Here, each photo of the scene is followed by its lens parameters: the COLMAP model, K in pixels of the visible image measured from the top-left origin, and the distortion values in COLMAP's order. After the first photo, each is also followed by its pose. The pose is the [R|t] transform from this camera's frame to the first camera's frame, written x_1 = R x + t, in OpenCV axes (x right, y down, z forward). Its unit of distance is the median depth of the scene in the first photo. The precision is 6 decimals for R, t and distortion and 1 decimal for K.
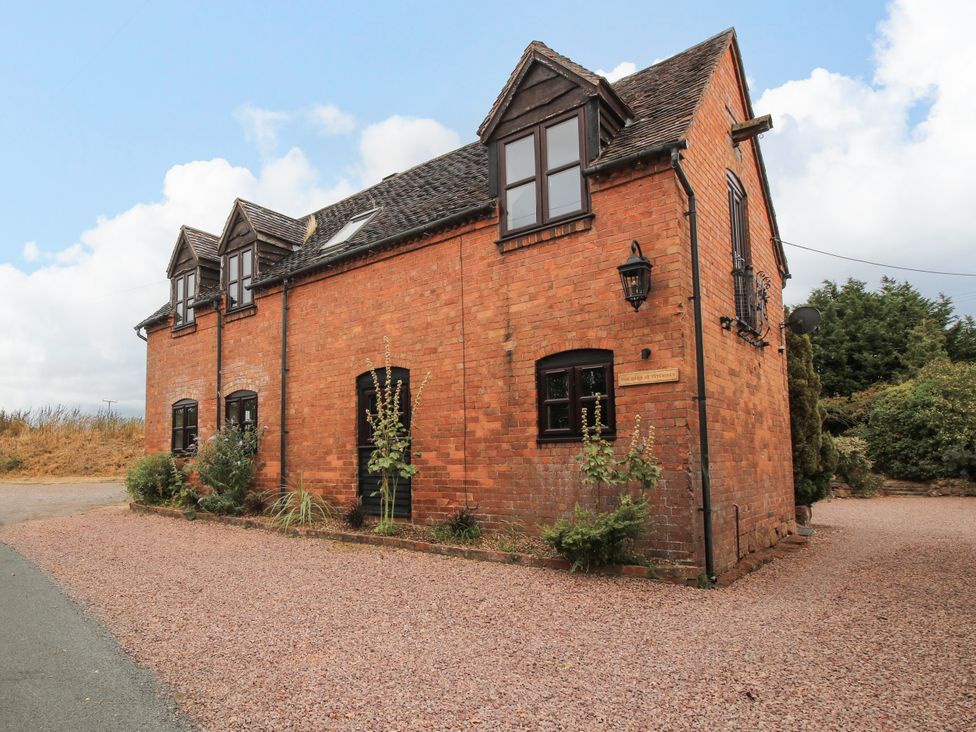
lens RADIAL K [[757.0, 0, 430.3], [0, 757.0, 396.5], [0, 0, 1]] dist [-0.003895, -0.001555]
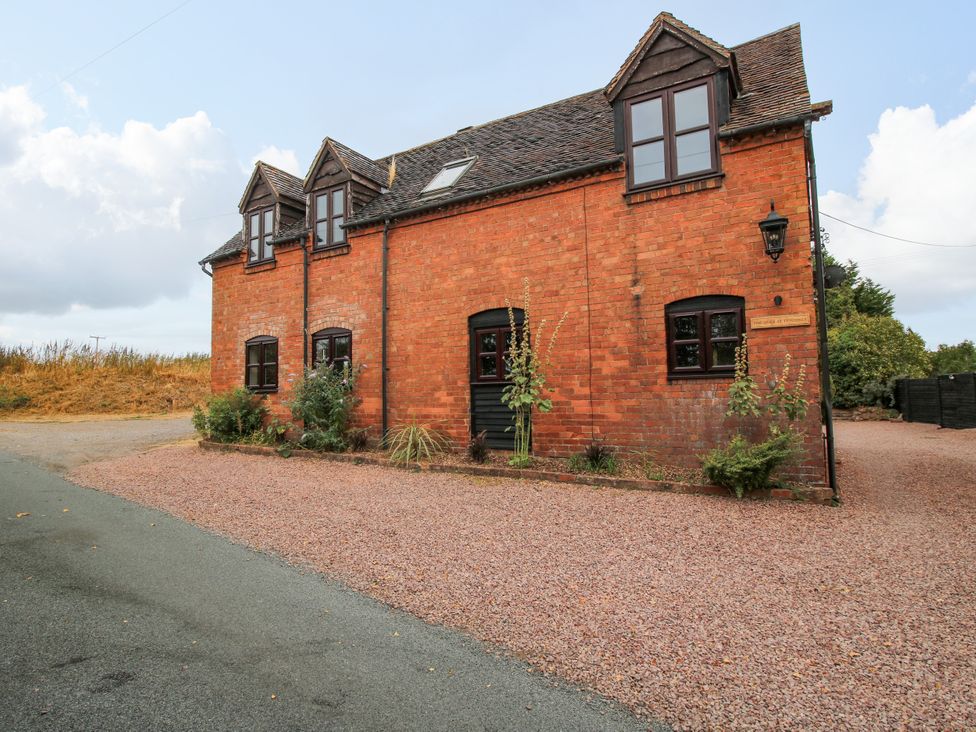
lens RADIAL K [[657.1, 0, 486.0], [0, 657.1, 343.3], [0, 0, 1]] dist [-0.002911, -0.001531]
pose [[0.975112, 0.010488, 0.221464, -0.283269], [-0.012346, 0.999899, 0.007007, 0.004552], [-0.221368, -0.009567, 0.975143, 0.113972]]
